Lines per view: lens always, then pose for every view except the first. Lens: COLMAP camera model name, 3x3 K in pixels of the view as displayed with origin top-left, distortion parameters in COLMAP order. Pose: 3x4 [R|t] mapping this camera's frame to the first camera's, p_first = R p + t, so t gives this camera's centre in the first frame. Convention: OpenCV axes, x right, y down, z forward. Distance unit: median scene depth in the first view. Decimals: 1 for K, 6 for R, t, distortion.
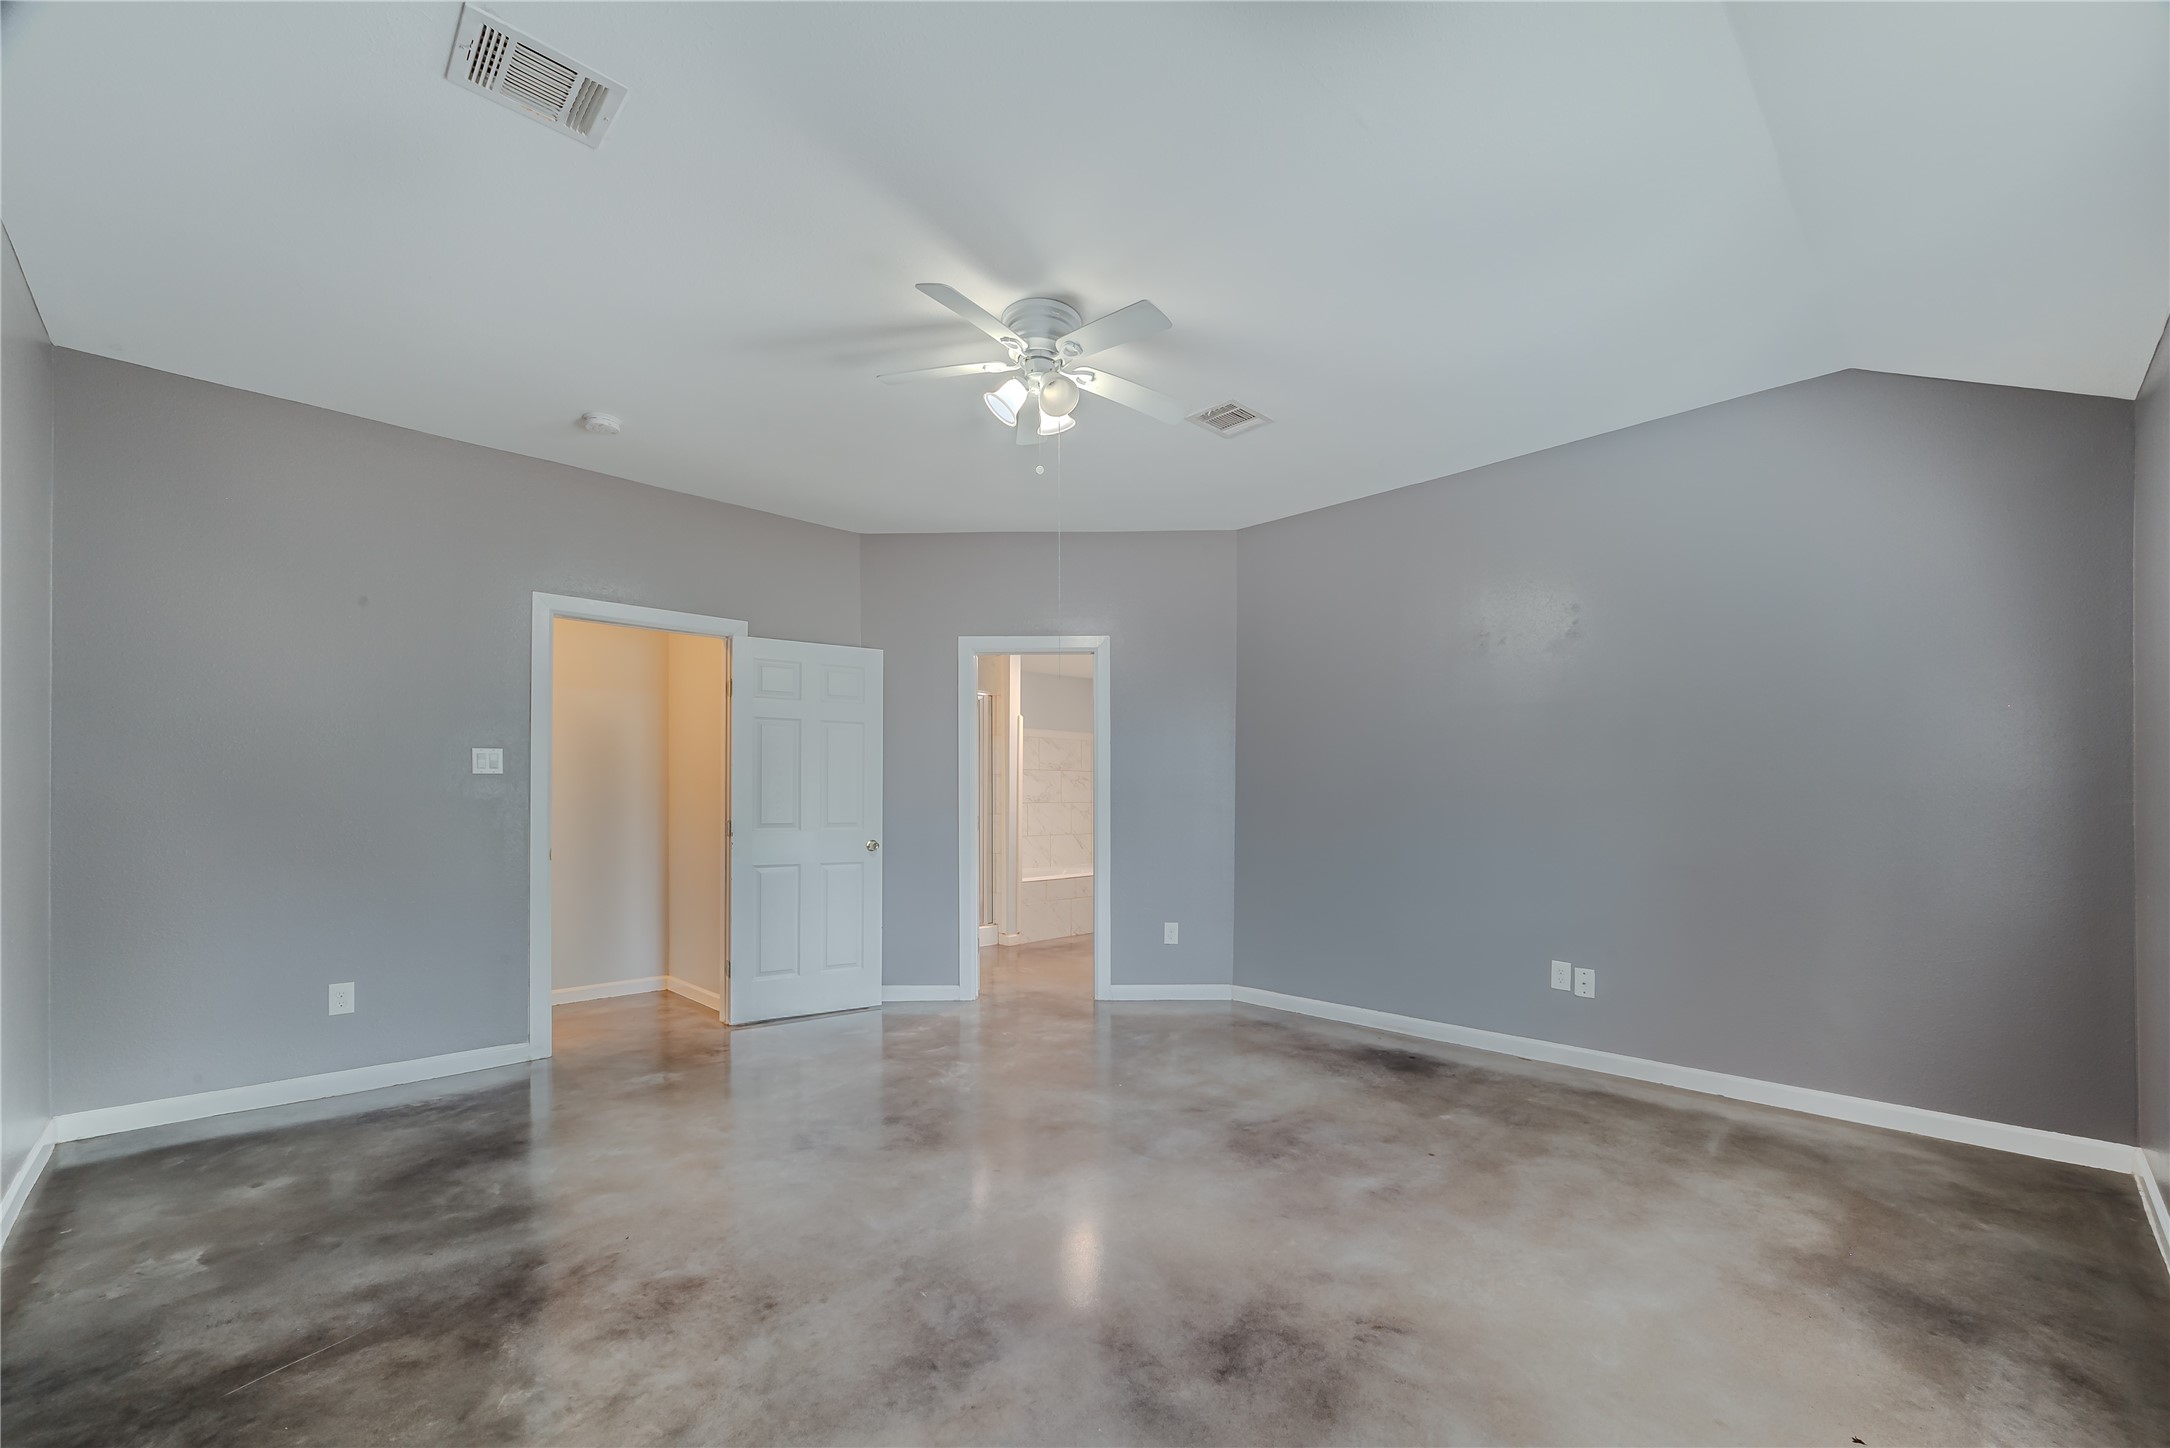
lens RADIAL K [[888.8, 0, 1092.0], [0, 888.8, 786.7], [0, 0, 1]] dist [-0.011652, -0.000174]
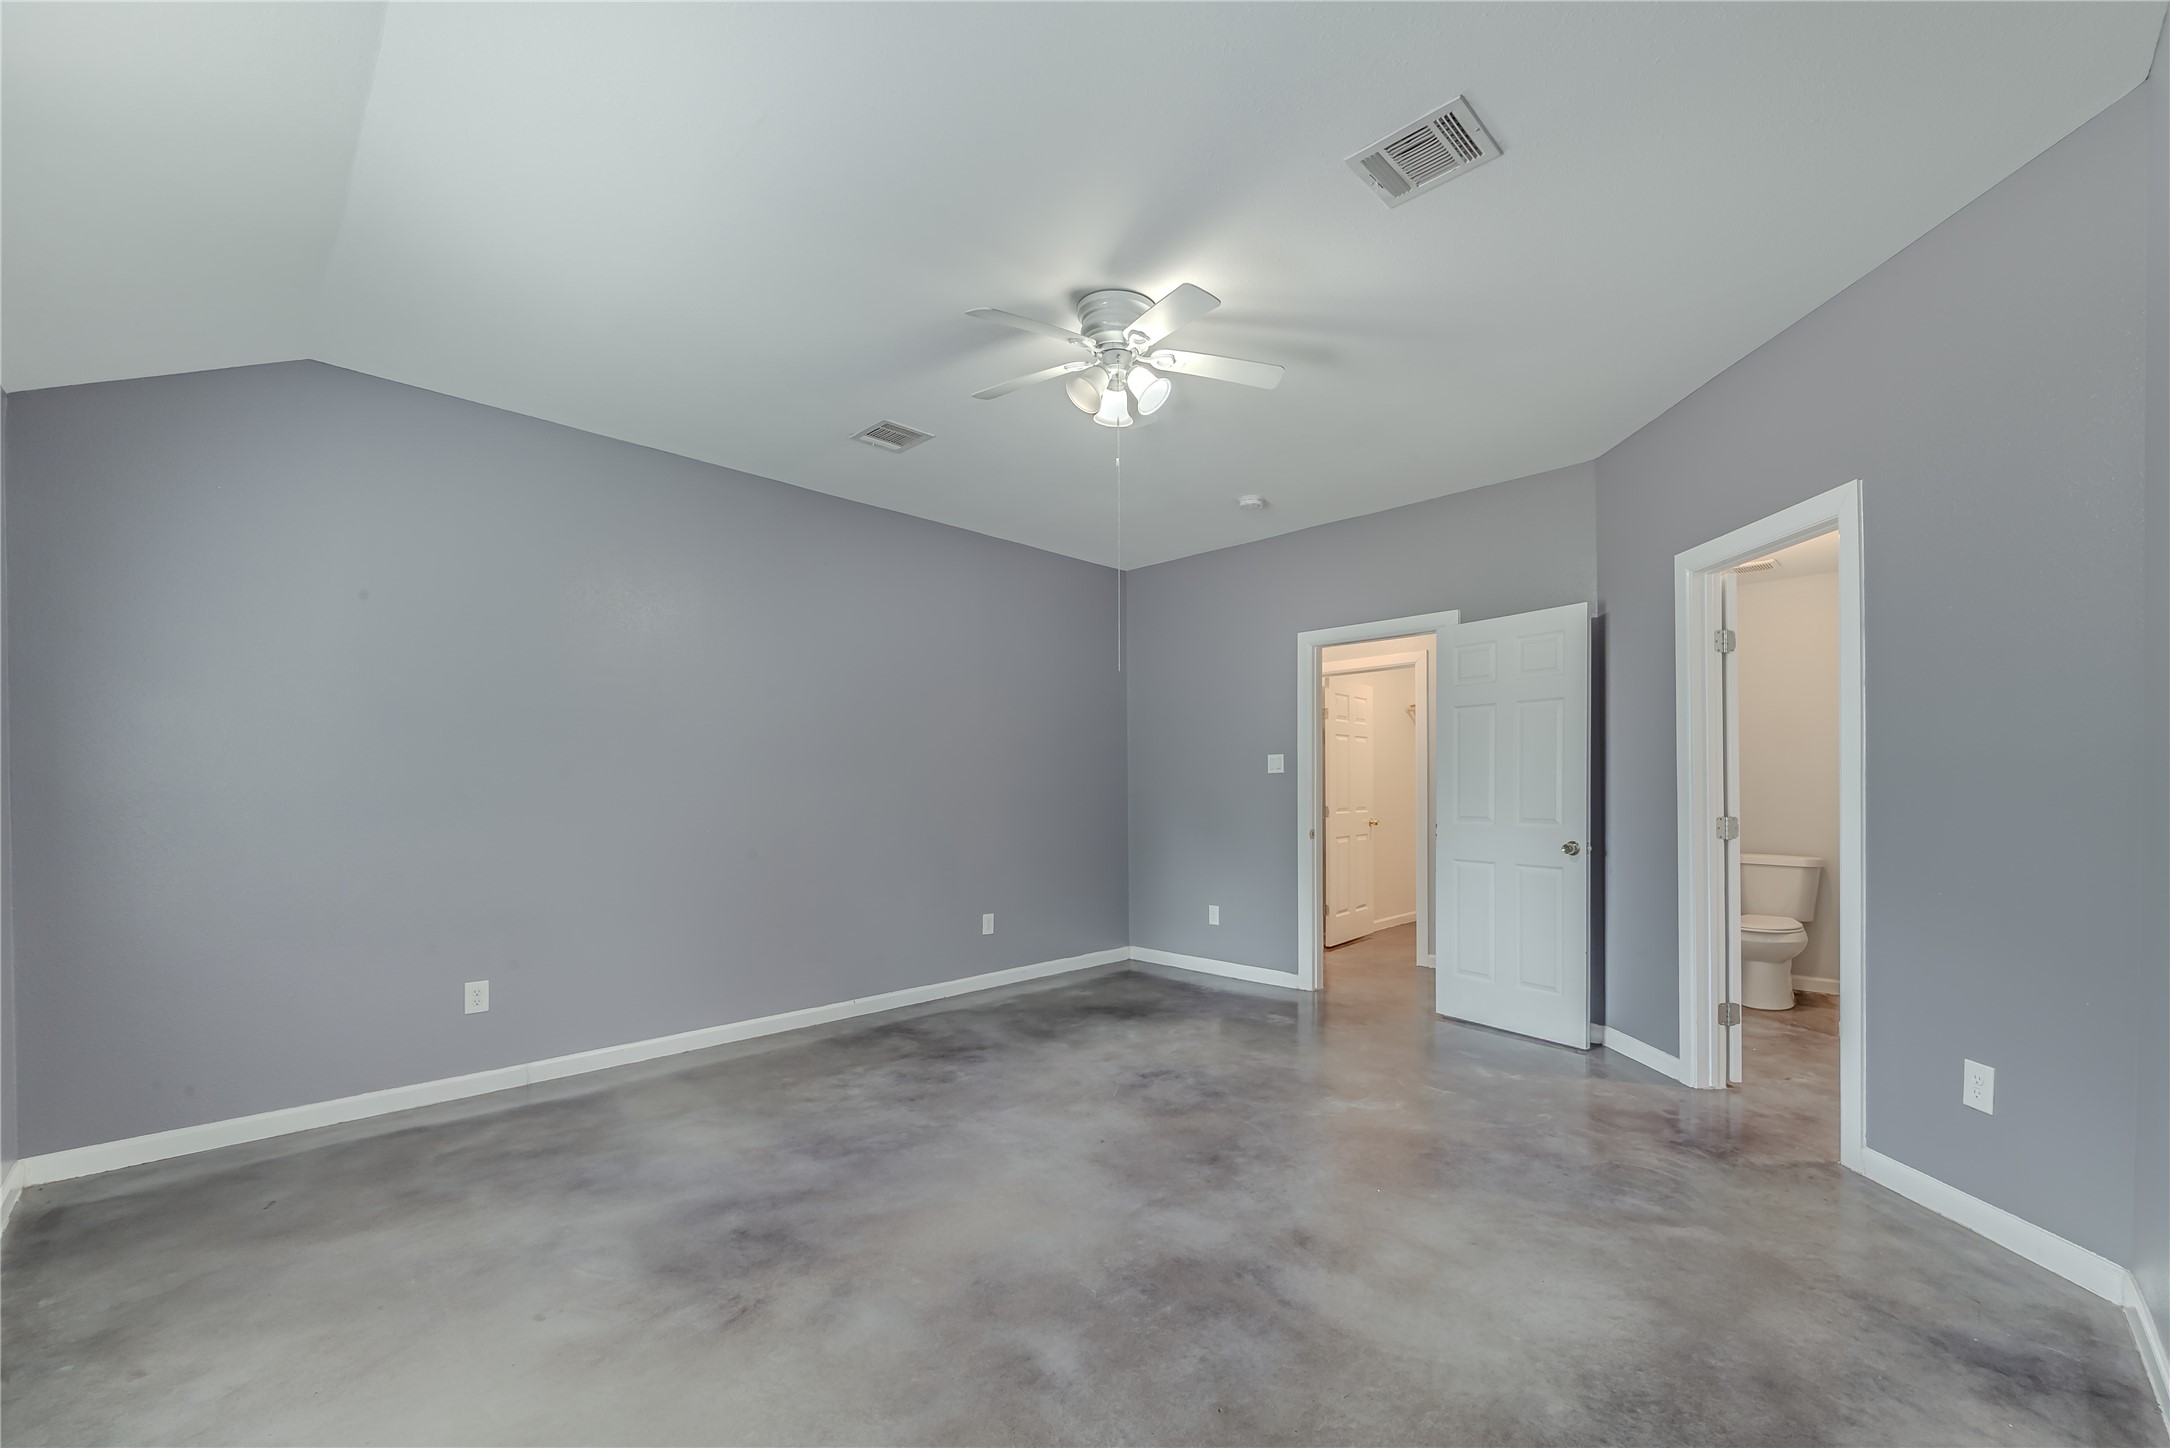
lens RADIAL K [[872.6, 0, 1111.0], [0, 872.6, 792.2], [0, 0, 1]] dist [-0.005684, 0.000095]
pose [[0.024294, 0.004481, -0.999695, 0.982960], [0.018574, 0.999815, 0.004933, 0.005760], [0.999532, -0.018688, 0.024207, 1.031546]]
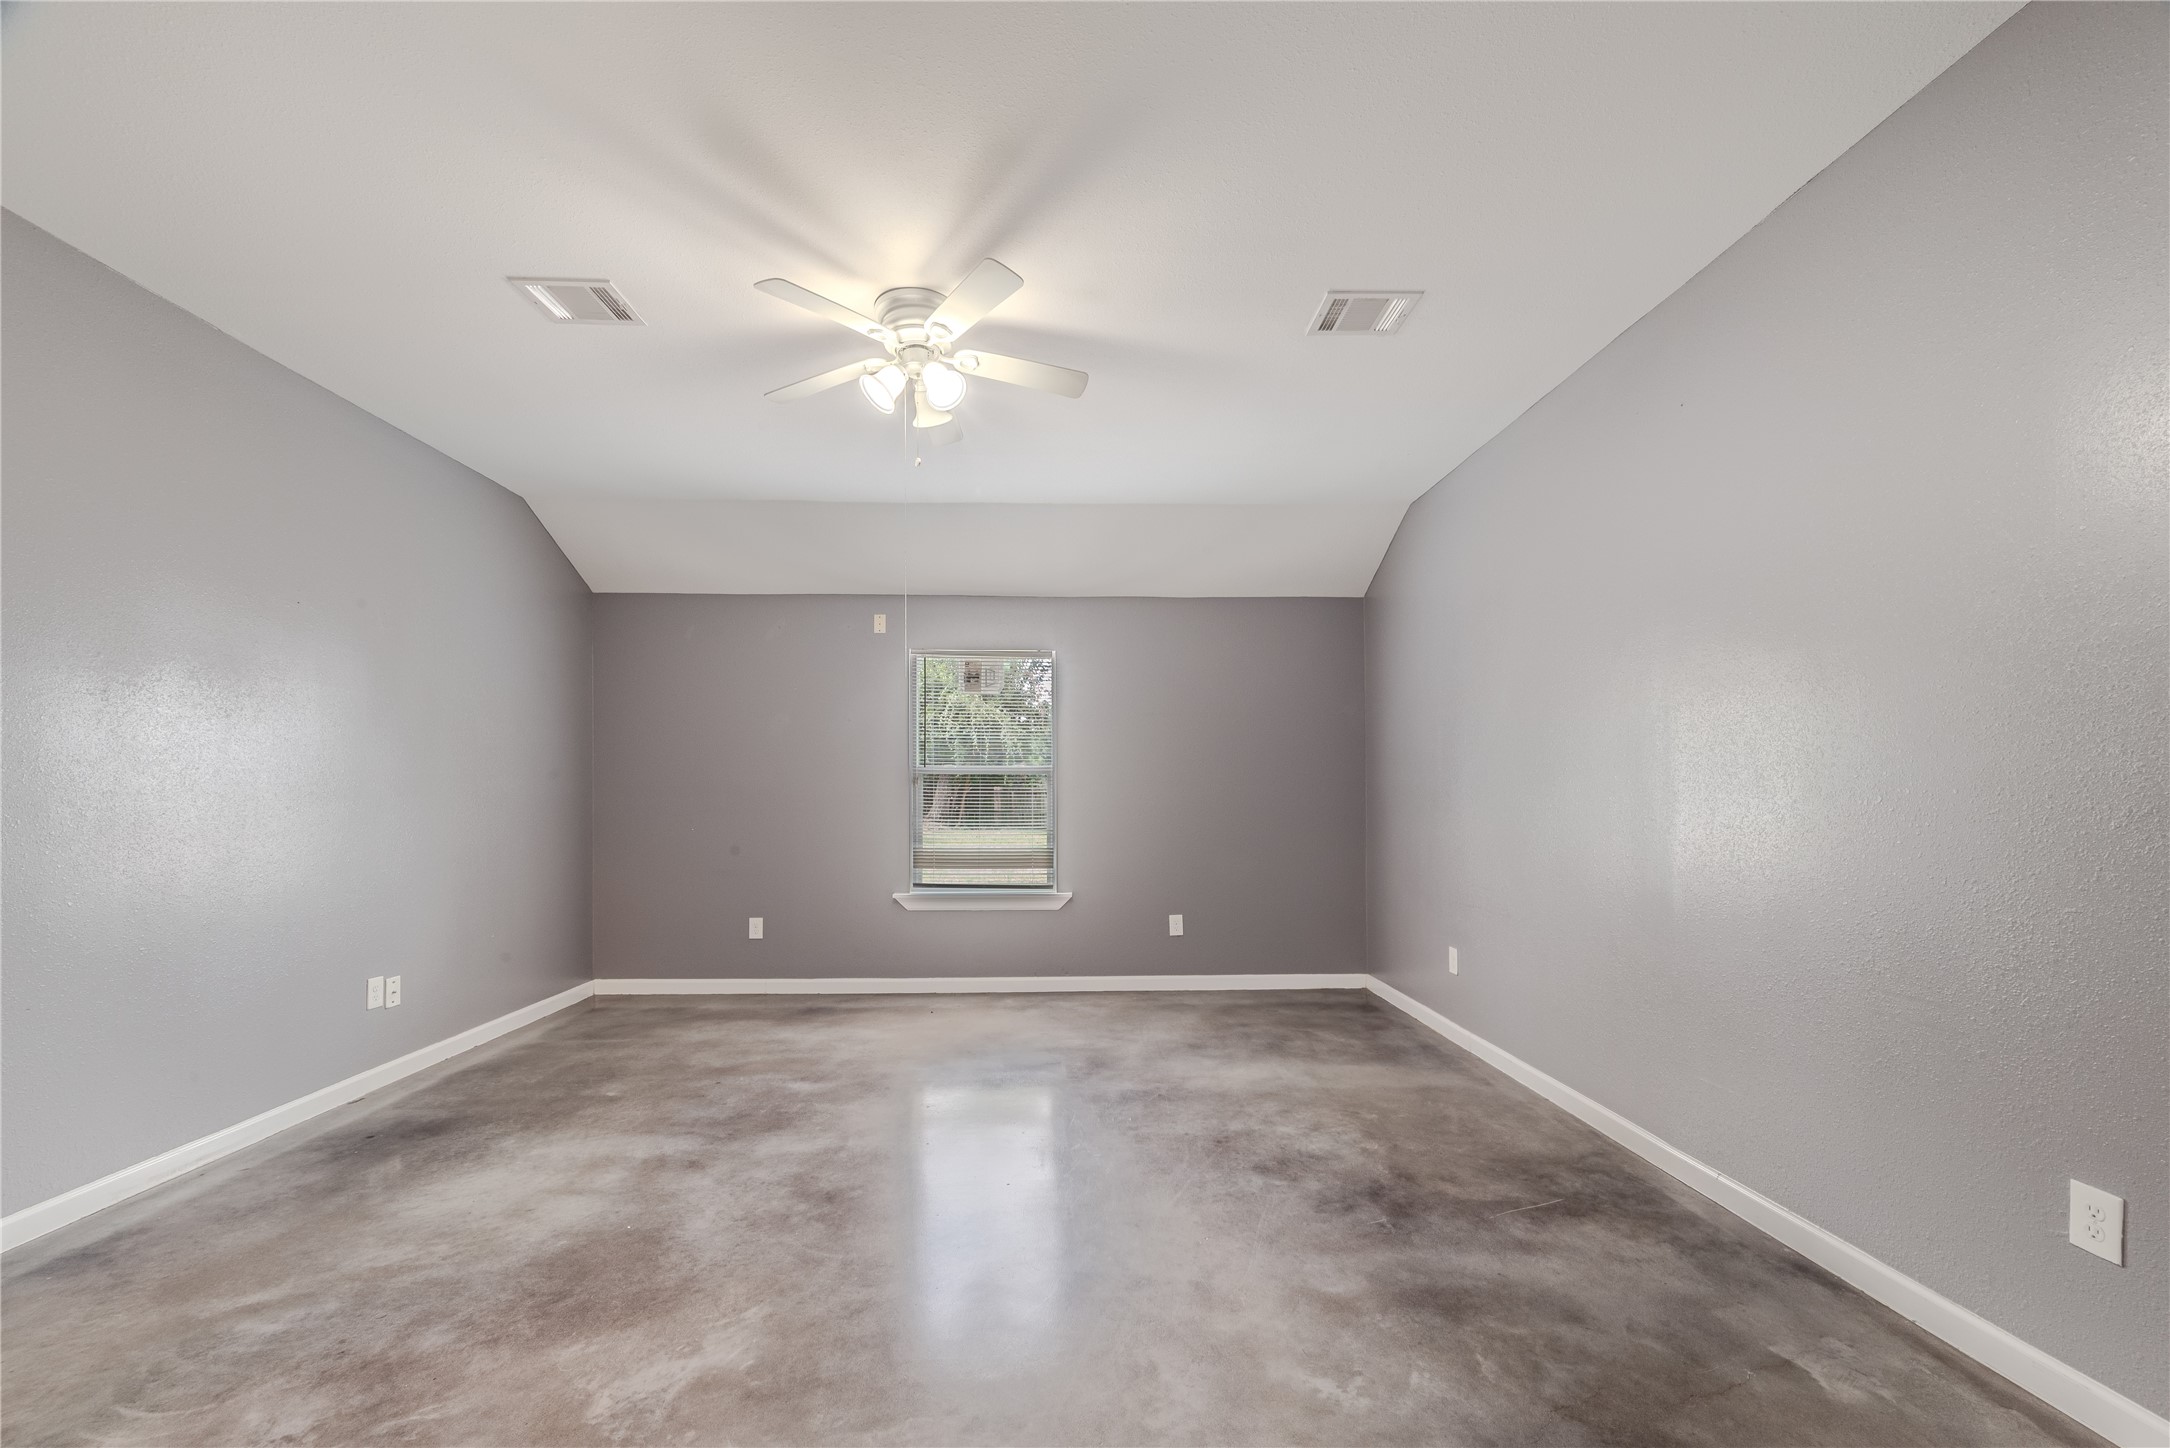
lens RADIAL K [[872.6, 0, 1111.0], [0, 872.6, 792.2], [0, 0, 1]] dist [-0.005684, 0.000095]
pose [[-0.759963, 0.008926, 0.649905, -0.891584], [-0.001791, 0.999873, -0.015827, 0.029337], [-0.649964, -0.013192, -0.759850, 1.691114]]
